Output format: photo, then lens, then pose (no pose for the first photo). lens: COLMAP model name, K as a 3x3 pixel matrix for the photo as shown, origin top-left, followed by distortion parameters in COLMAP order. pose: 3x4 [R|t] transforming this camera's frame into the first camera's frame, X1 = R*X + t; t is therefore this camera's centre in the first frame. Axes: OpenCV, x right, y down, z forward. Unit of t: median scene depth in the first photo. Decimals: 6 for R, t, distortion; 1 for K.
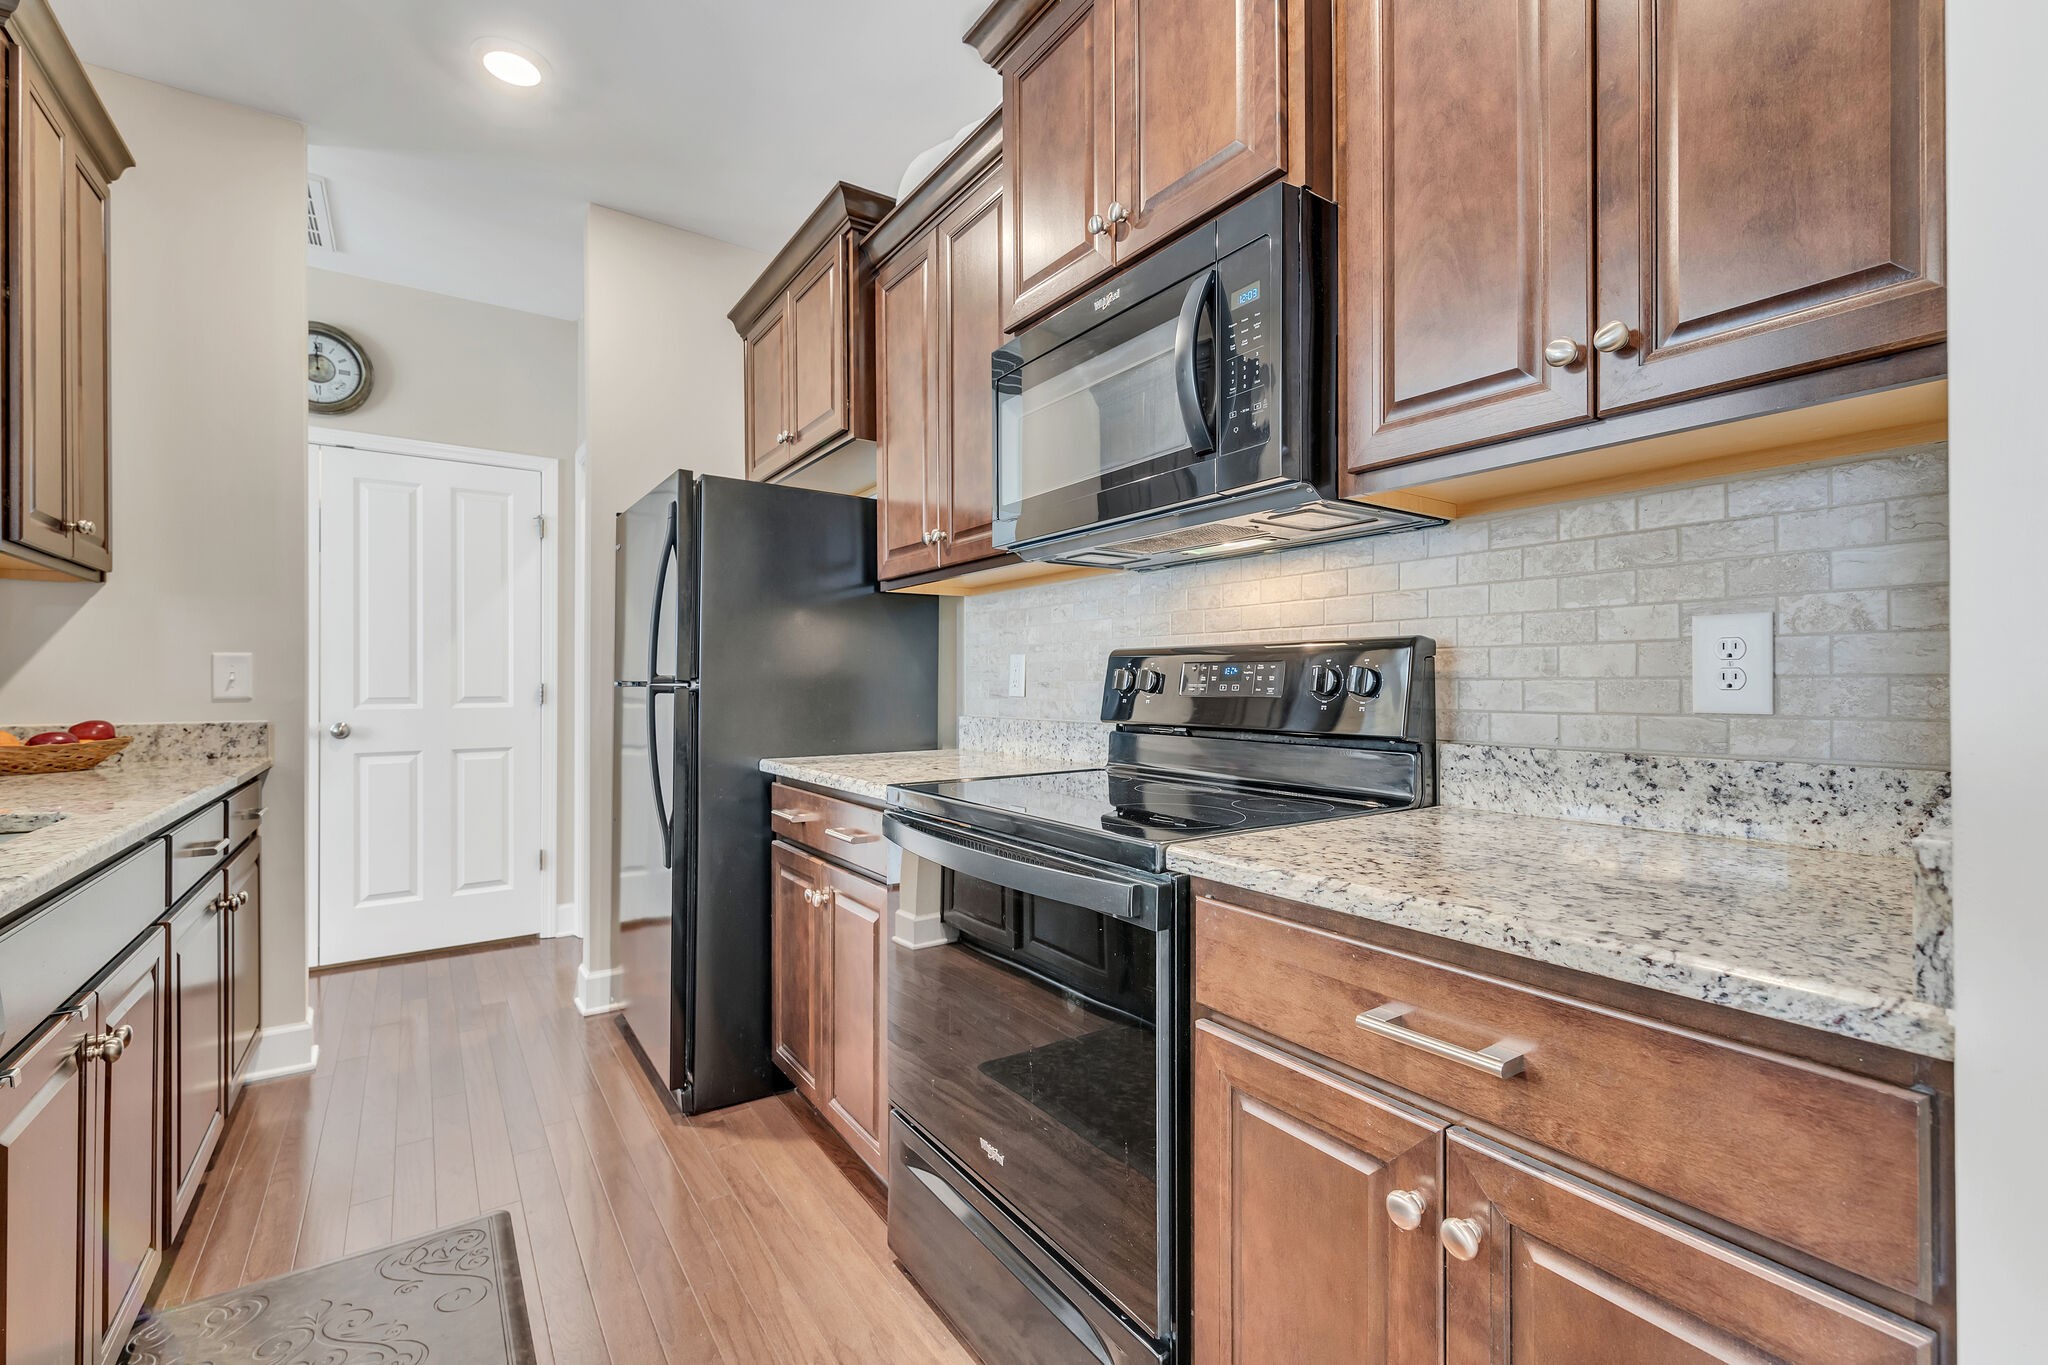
lens RADIAL K [[859.0, 0, 1024.0], [0, 859.0, 682.5], [0, 0, 1]] dist [0.000487, -0.000025]
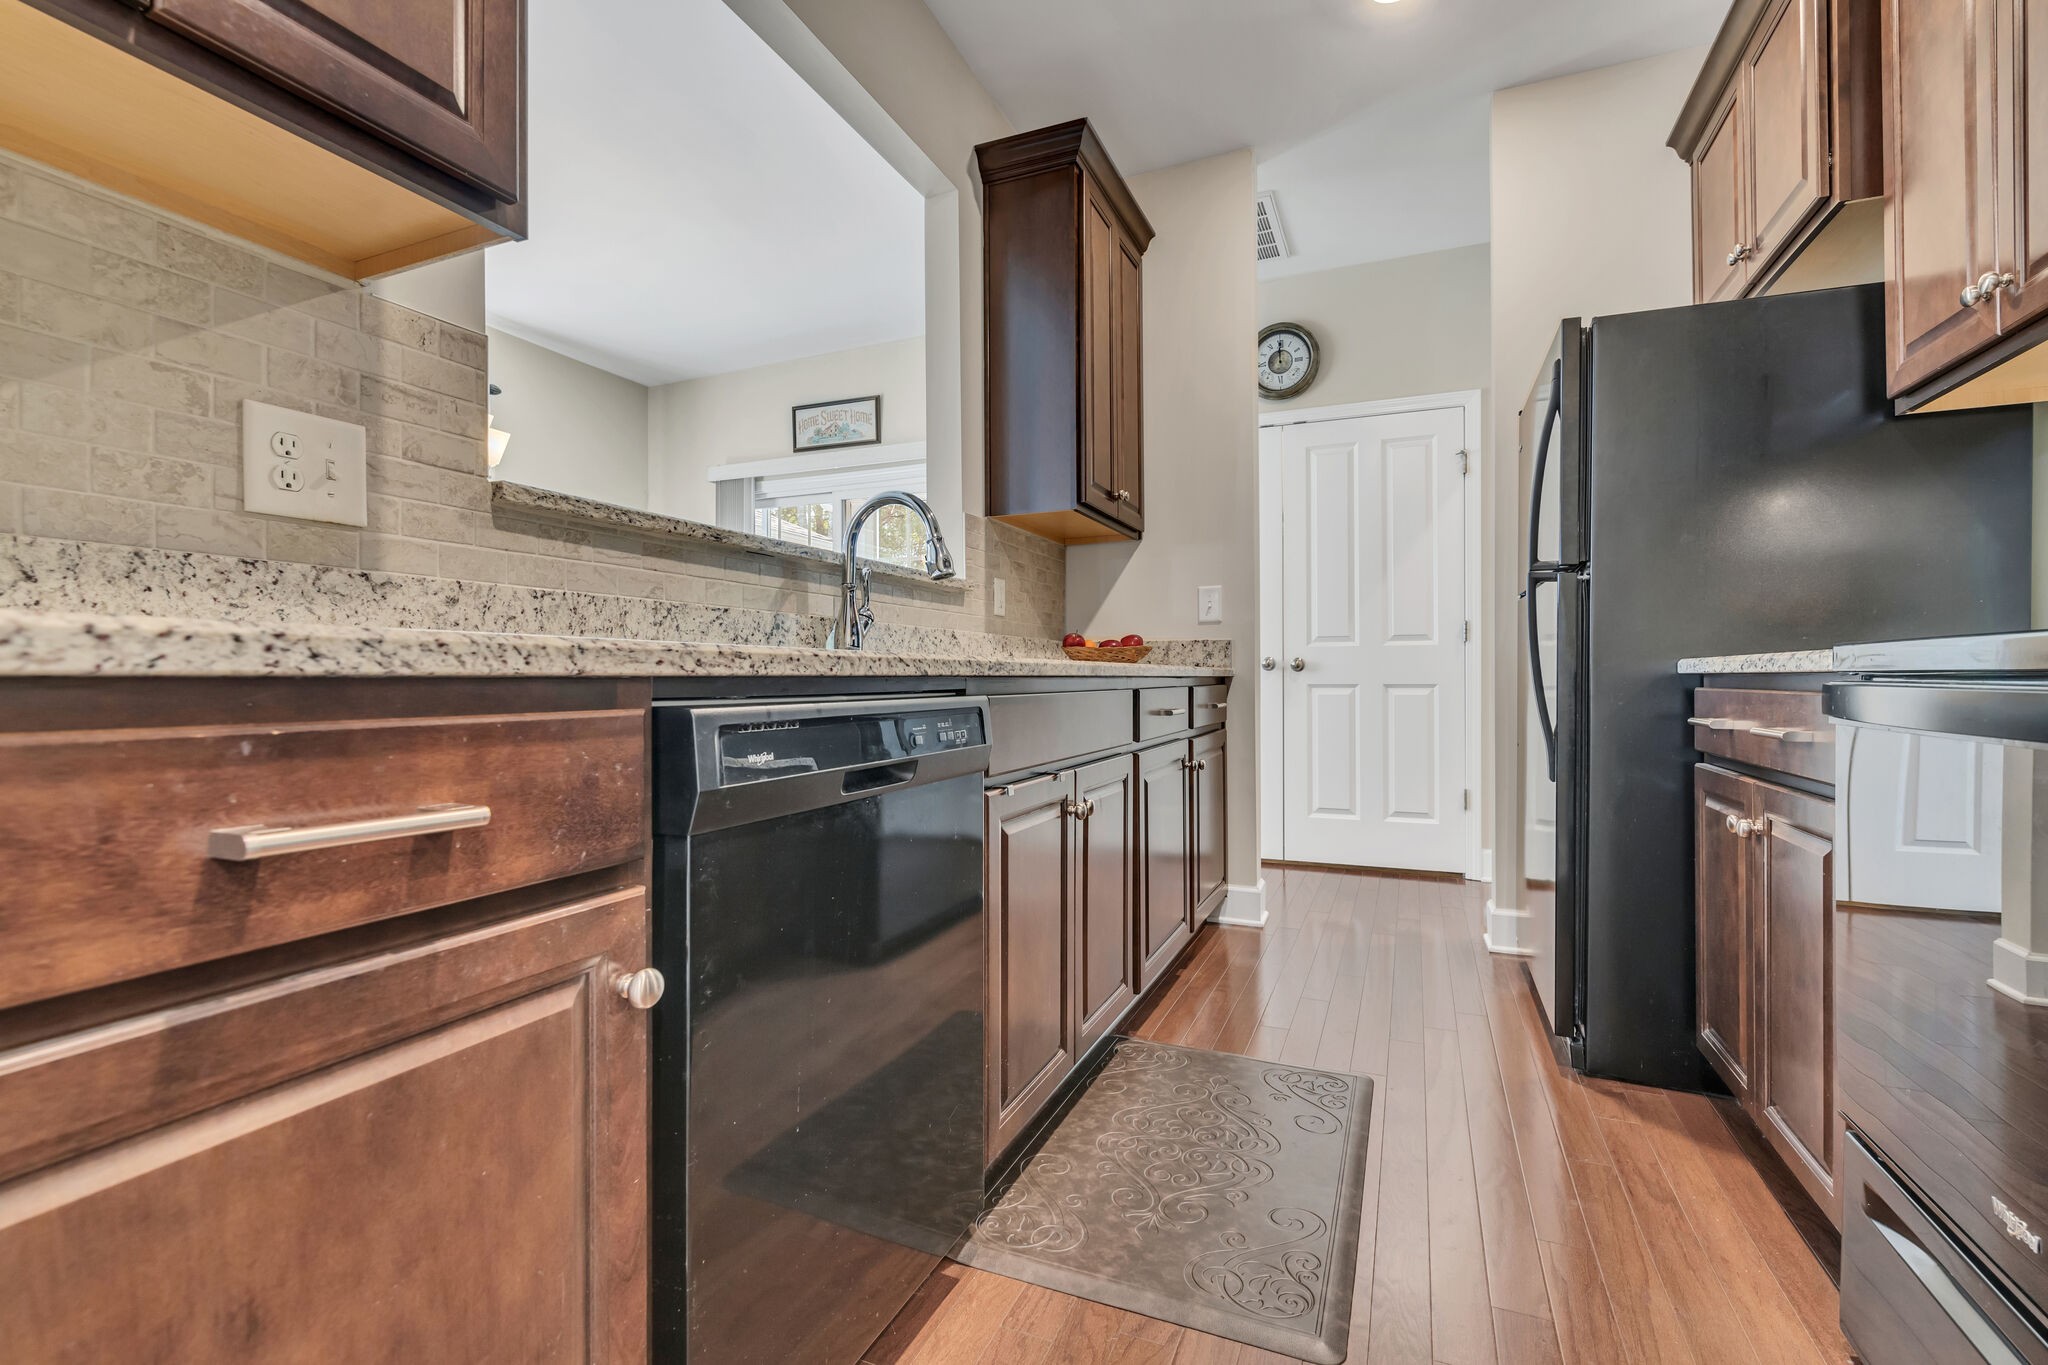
lens RADIAL K [[899.7, 0, 1047.0], [0, 899.7, 676.4], [0, 0, 1]] dist [0.001419, -0.000221]
pose [[0.538219, -0.008975, -0.842757, 0.077105], [0.012814, 0.999915, -0.002465, 0.104367], [0.842708, -0.009472, 0.538288, 0.078626]]
